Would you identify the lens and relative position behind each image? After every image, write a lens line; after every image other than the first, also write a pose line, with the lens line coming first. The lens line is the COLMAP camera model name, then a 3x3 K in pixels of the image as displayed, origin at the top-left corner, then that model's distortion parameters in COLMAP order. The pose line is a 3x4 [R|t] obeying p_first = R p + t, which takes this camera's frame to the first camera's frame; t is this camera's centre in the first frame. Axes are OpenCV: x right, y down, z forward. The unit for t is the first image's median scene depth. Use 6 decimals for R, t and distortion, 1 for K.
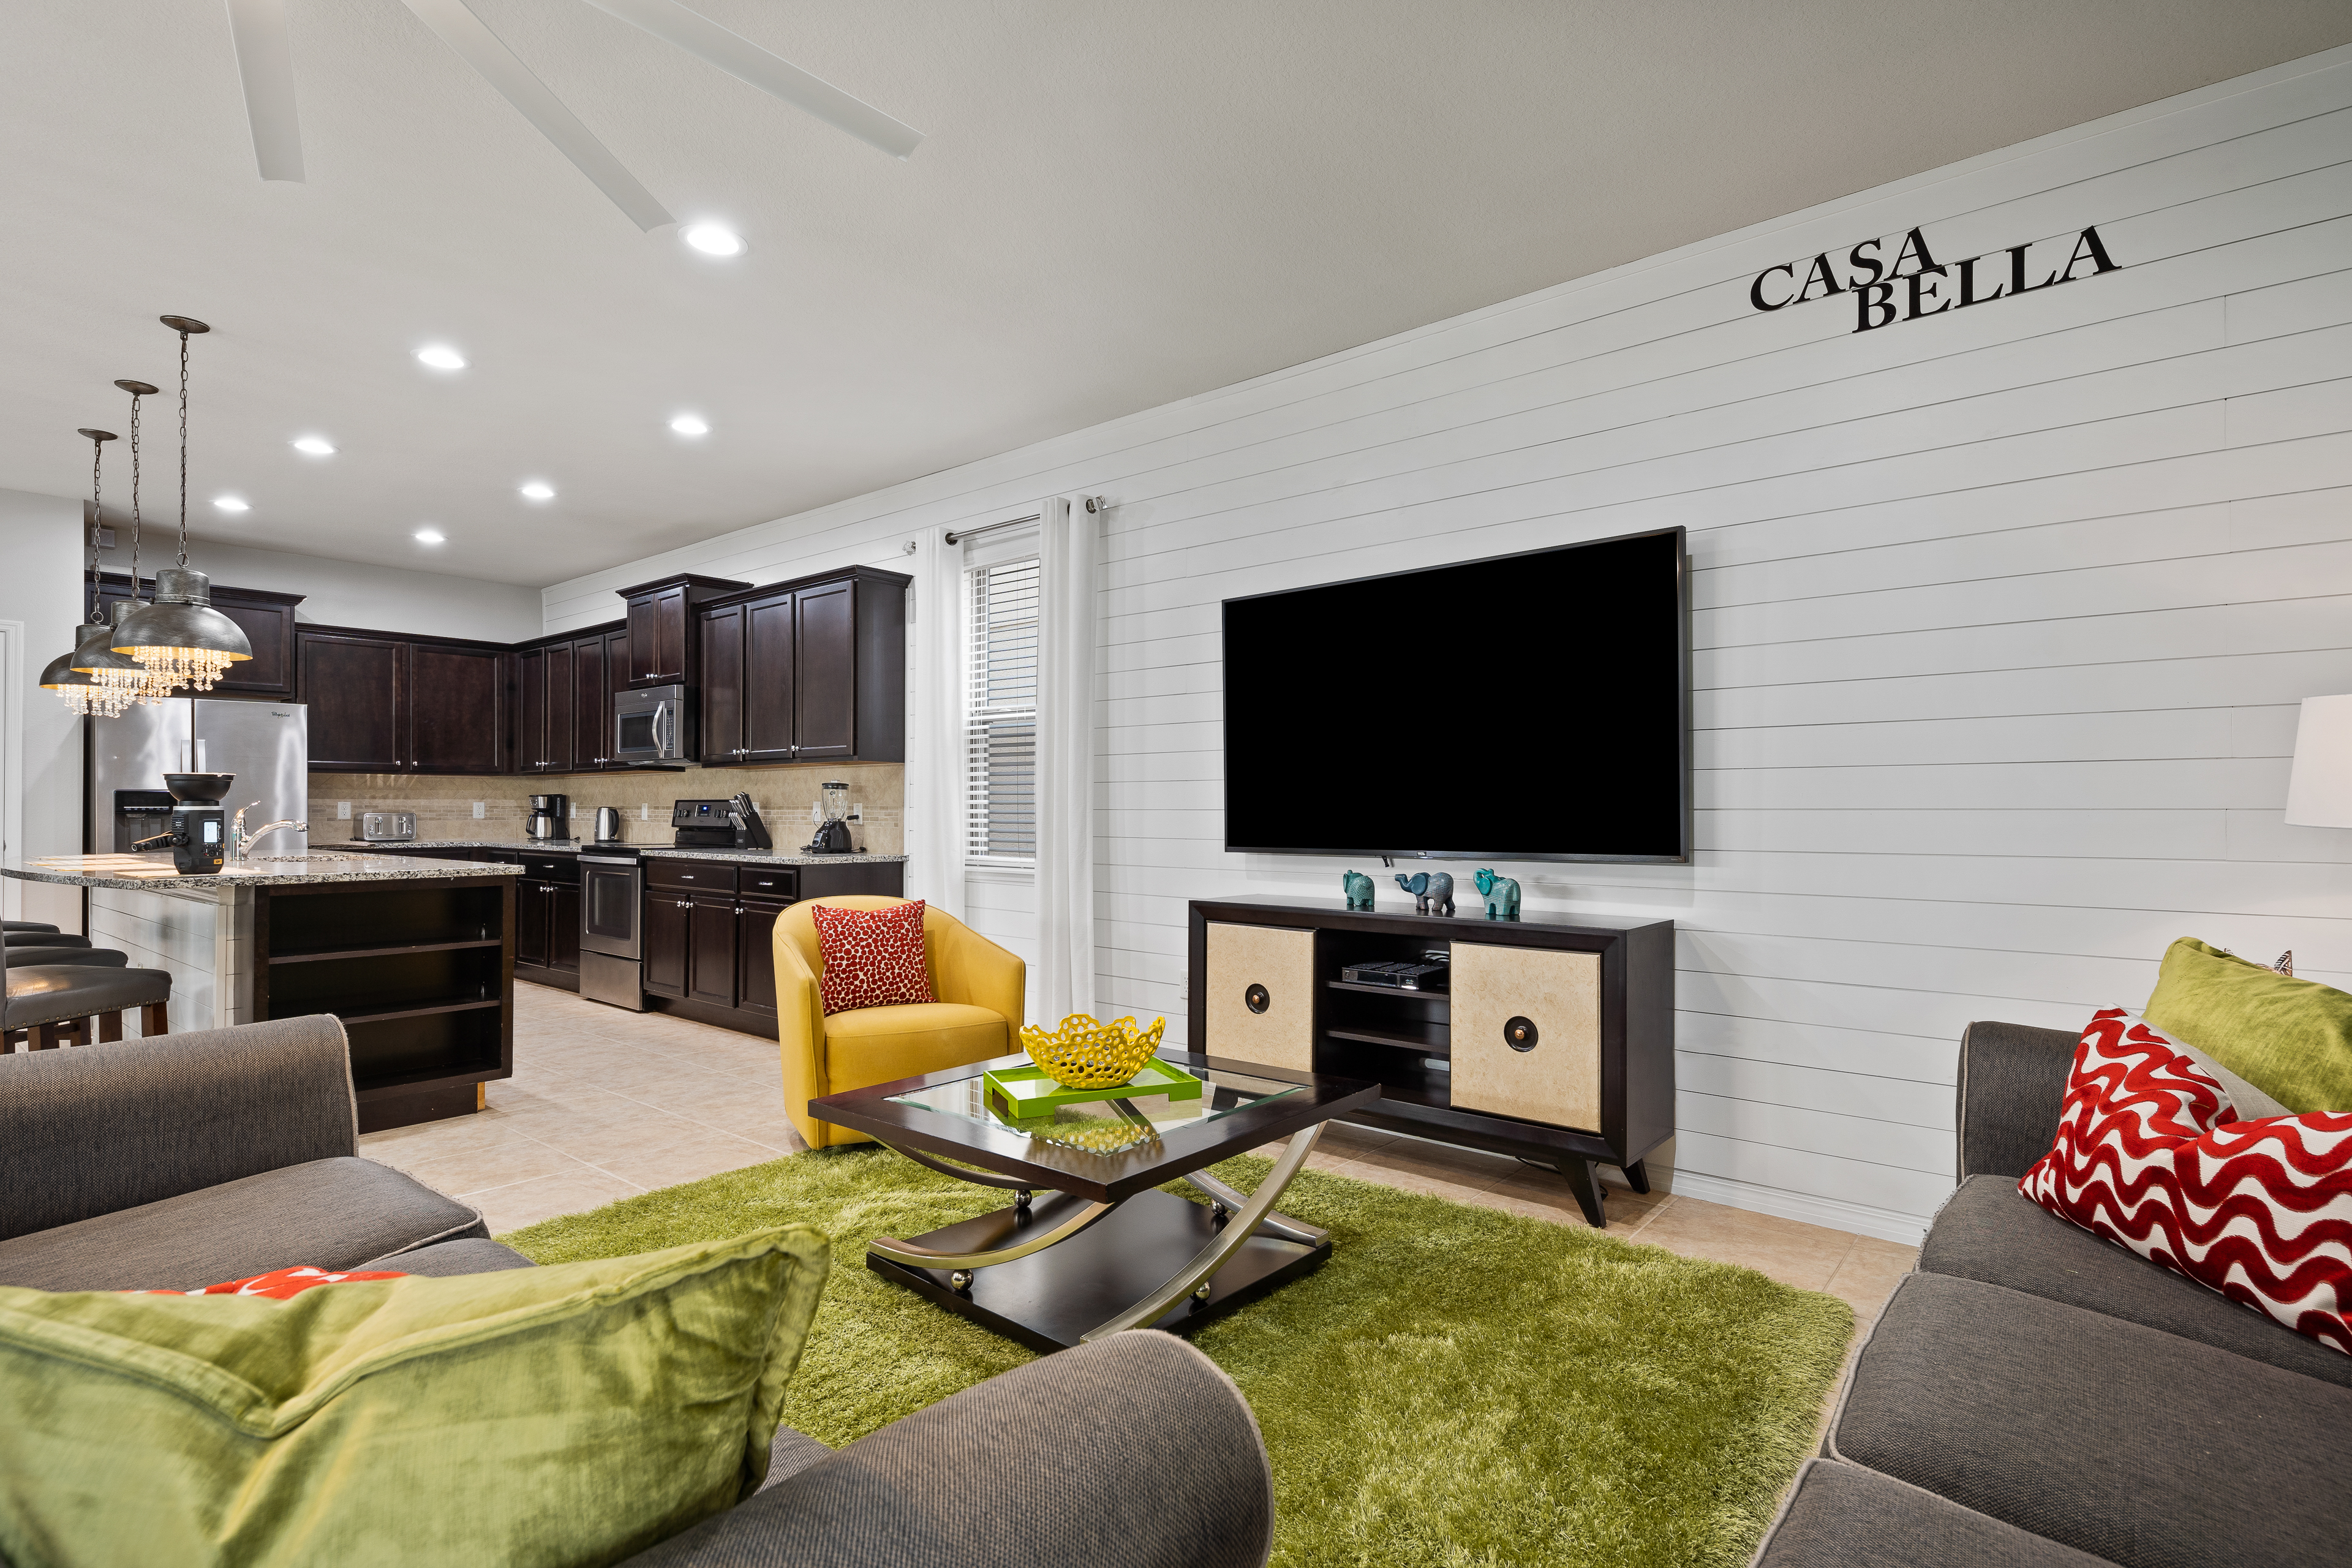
lens RADIAL K [[1151.6, 0, 1195.7], [0, 1151.6, 807.0], [0, 0, 1]] dist [0.011178, 0.002413]
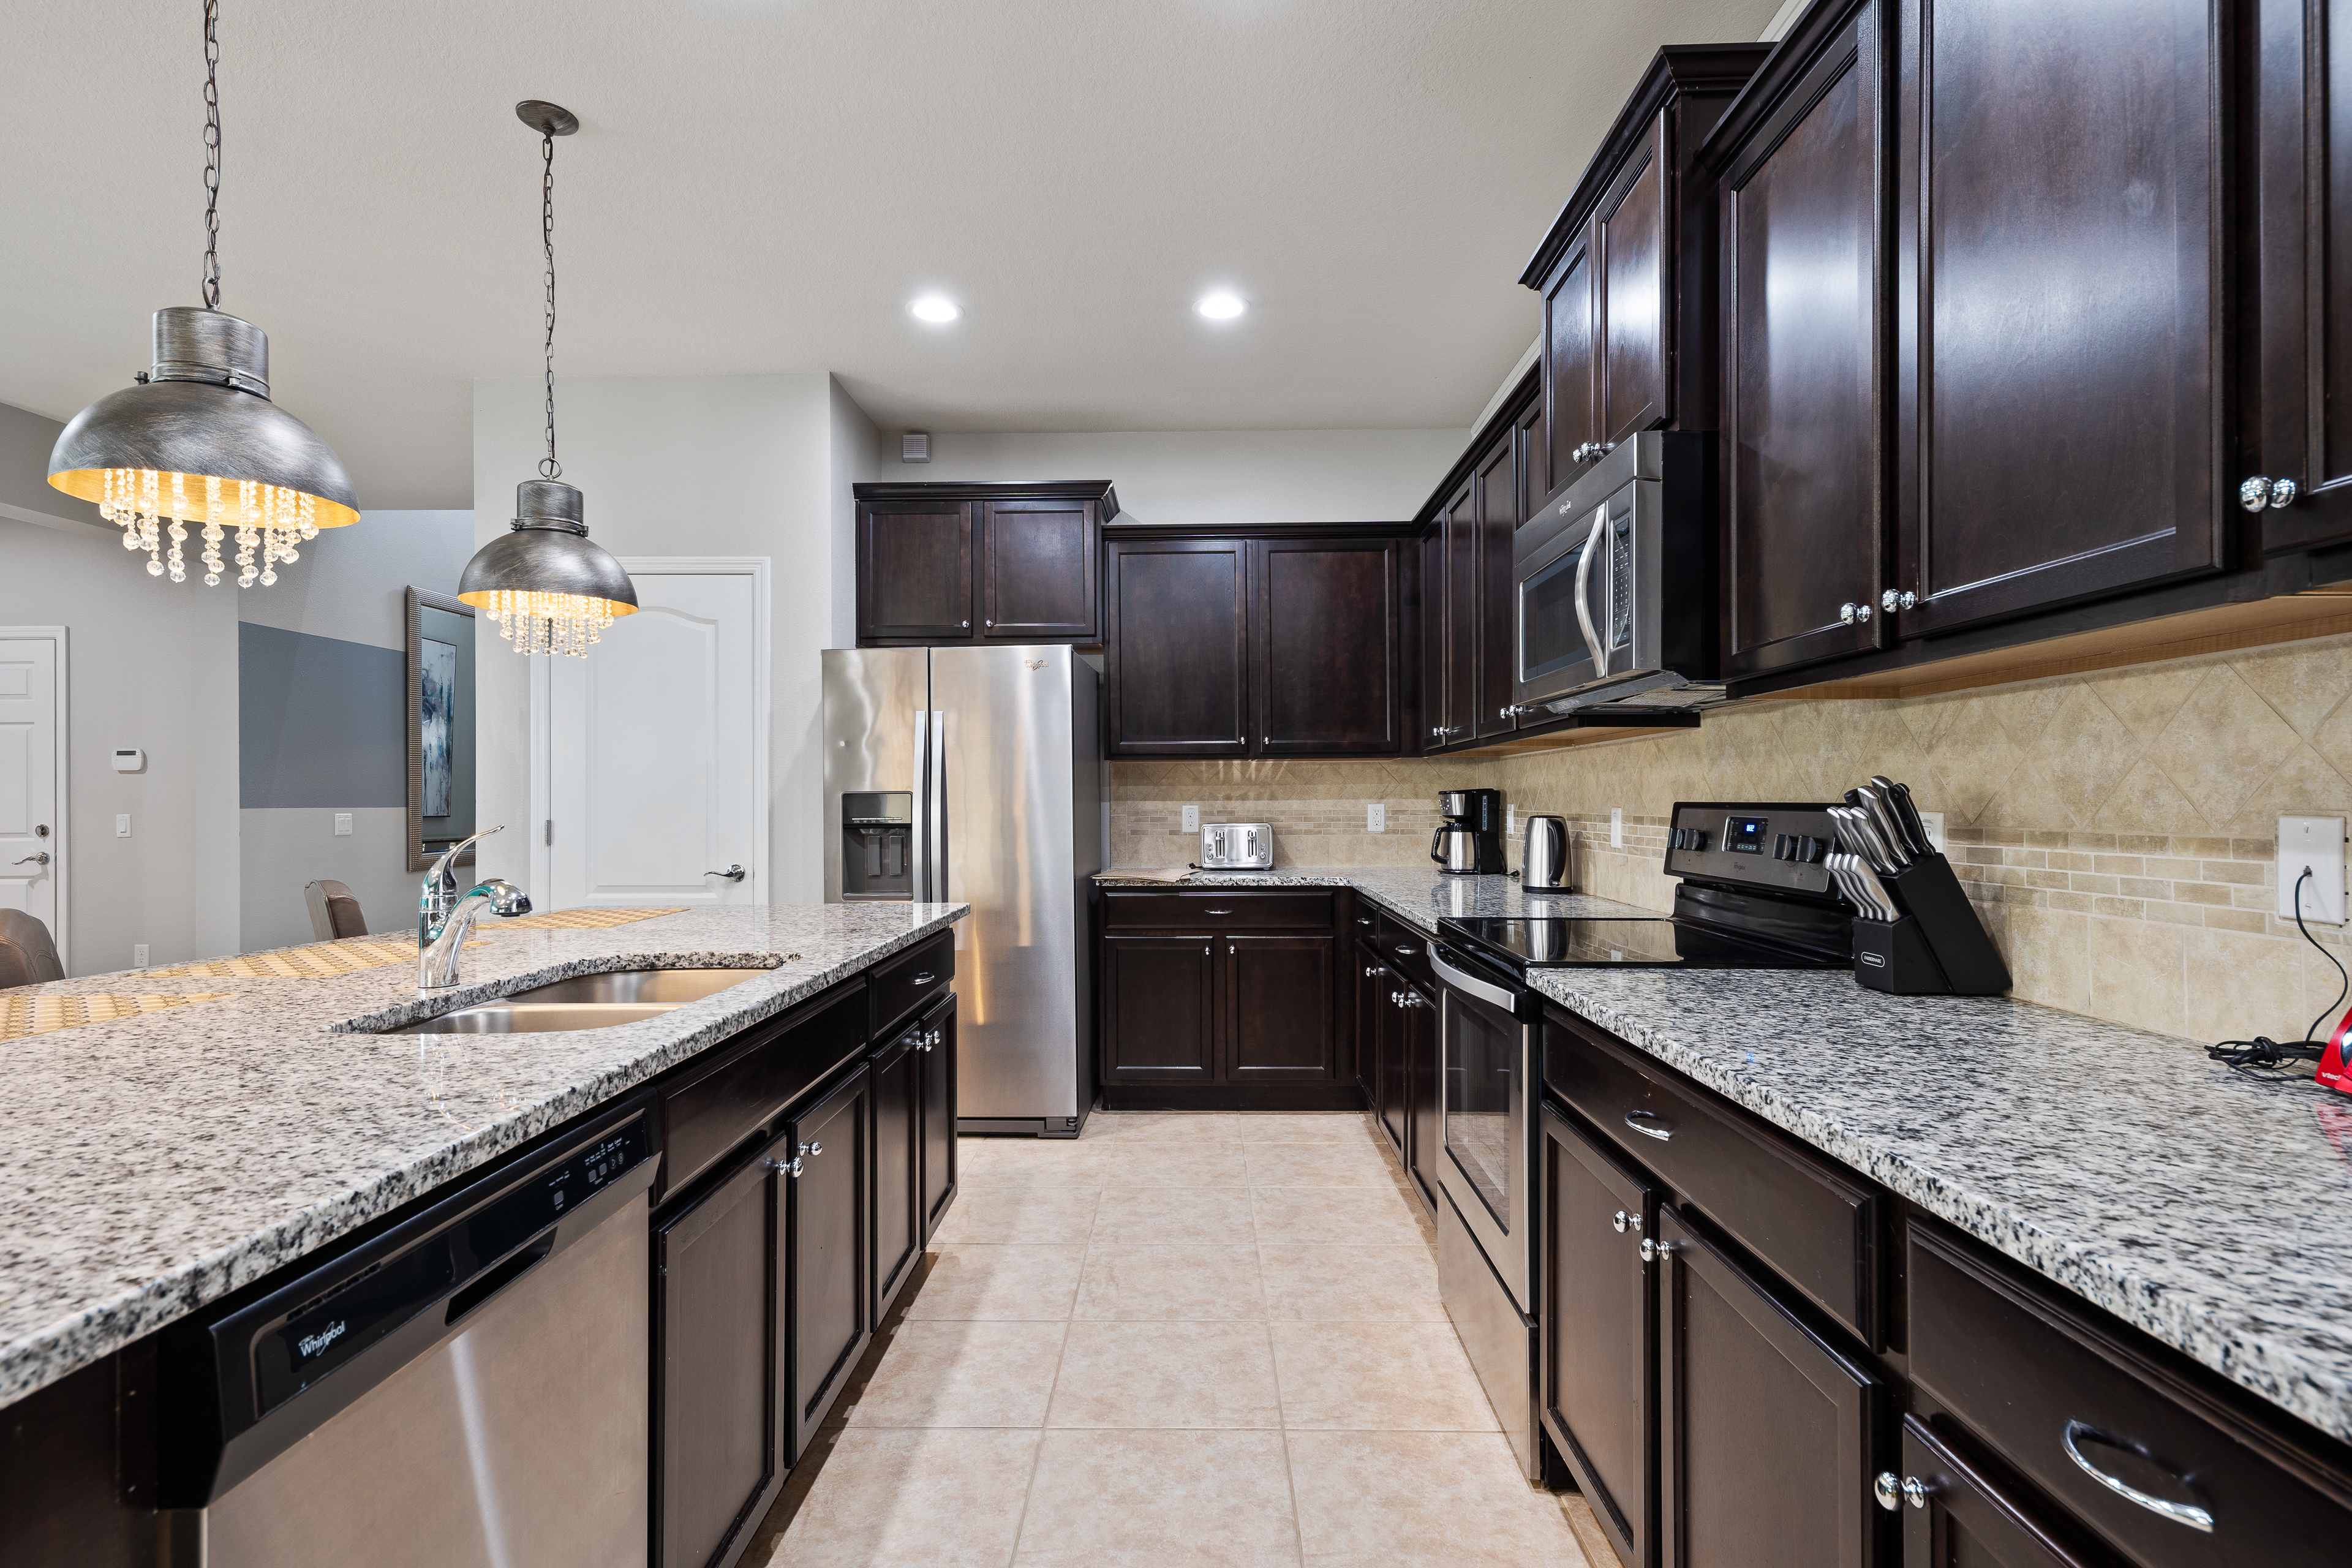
lens RADIAL K [[1151.6, 0, 1169.0], [0, 1151.6, 790.4], [0, 0, 1]] dist [0.011178, 0.002413]
pose [[0.620086, -0.010331, -0.784465, -0.284885], [0.005878, 0.999946, -0.008523, -0.008529], [0.784511, 0.000674, 0.620114, 0.705190]]
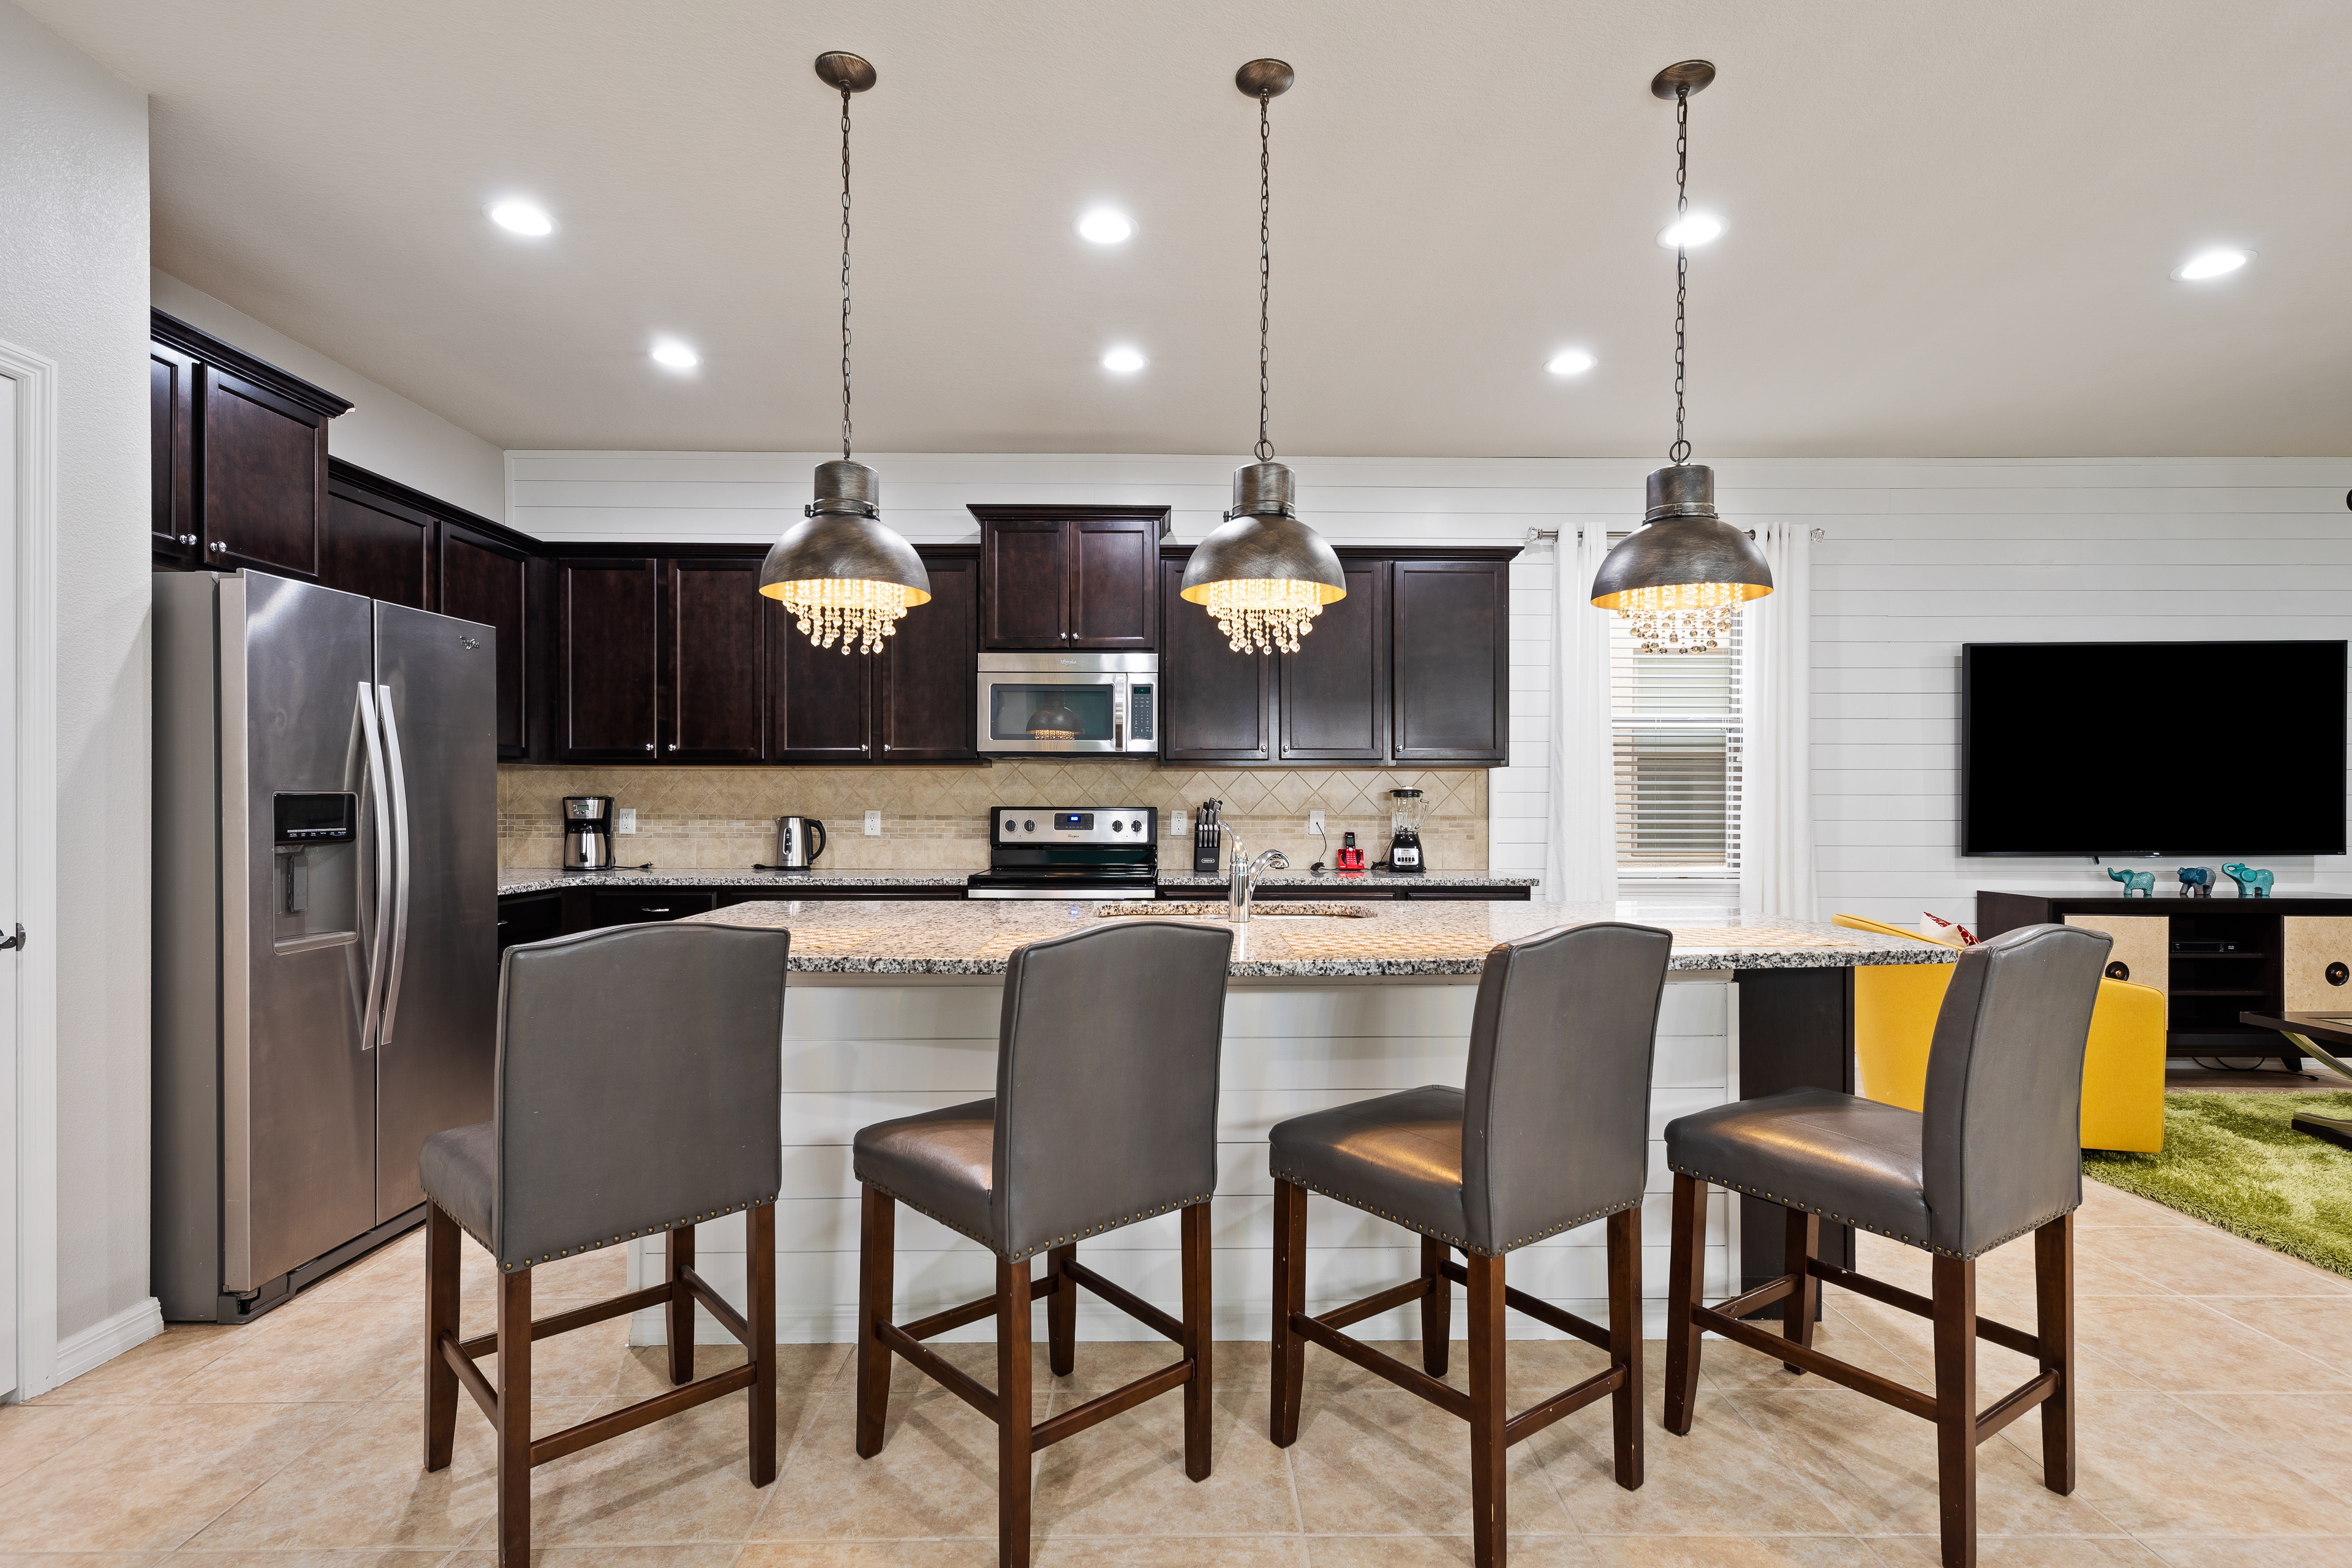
lens RADIAL K [[1151.6, 0, 1164.5], [0, 1151.6, 800.6], [0, 0, 1]] dist [0.011178, 0.002413]
pose [[0.756396, 0.001009, 0.654114, -0.927565], [-0.001966, 0.999998, 0.000732, -0.011727], [-0.654112, -0.001839, 0.756396, 0.431379]]
